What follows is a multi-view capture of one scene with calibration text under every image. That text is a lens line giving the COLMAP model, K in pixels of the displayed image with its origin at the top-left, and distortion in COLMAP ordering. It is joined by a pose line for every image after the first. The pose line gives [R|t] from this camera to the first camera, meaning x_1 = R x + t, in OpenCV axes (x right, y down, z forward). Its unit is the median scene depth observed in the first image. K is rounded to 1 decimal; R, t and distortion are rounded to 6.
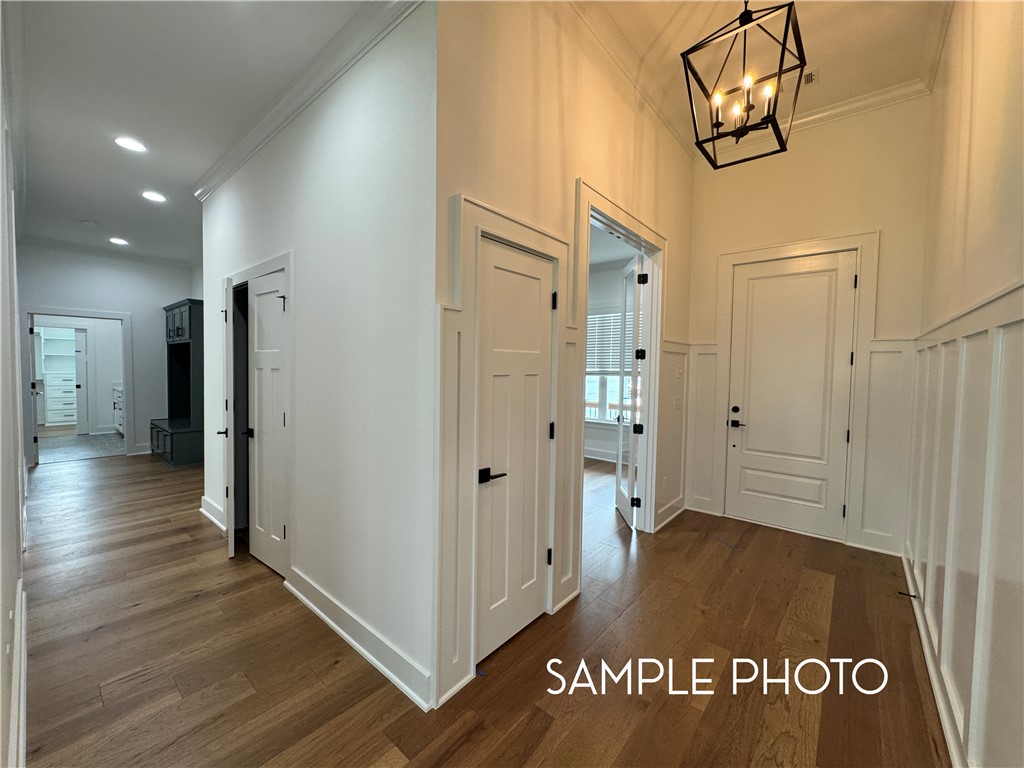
lens RADIAL K [[408.8, 0, 507.3], [0, 408.8, 378.6], [0, 0, 1]] dist [-0.003174, -0.001101]
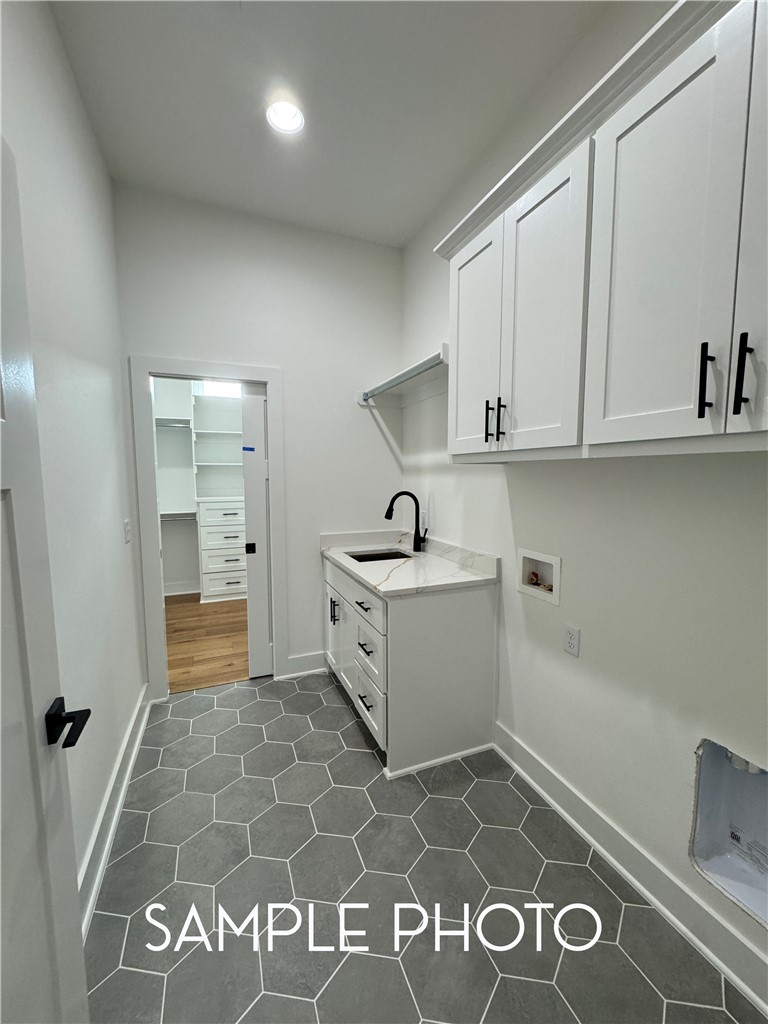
lens RADIAL K [[408.8, 0, 384.8], [0, 408.8, 511.1], [0, 0, 1]] dist [-0.003174, -0.001101]
pose [[0.891076, 0.029871, -0.452871, -0.790694], [-0.008280, 0.998736, 0.049584, -0.031914], [0.453779, -0.040433, 0.890196, 0.737867]]
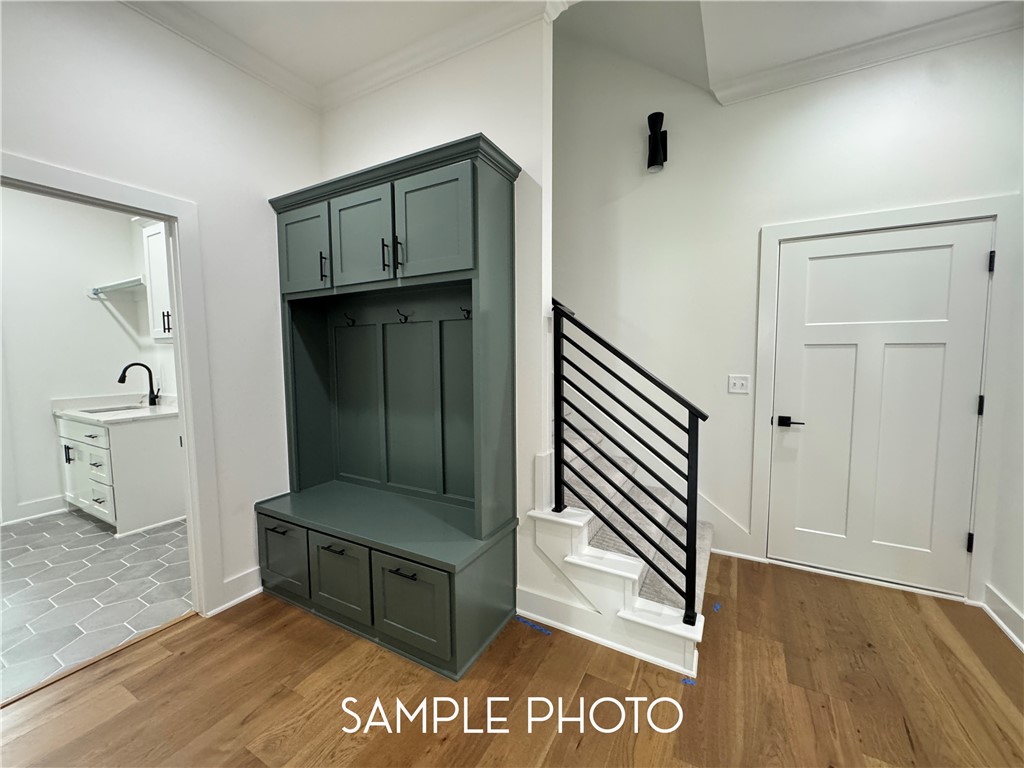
lens RADIAL K [[408.8, 0, 513.6], [0, 408.8, 385.9], [0, 0, 1]] dist [-0.003174, -0.001101]
pose [[0.980486, -0.030803, 0.194162, -0.583717], [0.024143, 0.999039, 0.036576, -0.010763], [-0.195102, -0.031175, 0.980287, 0.485892]]
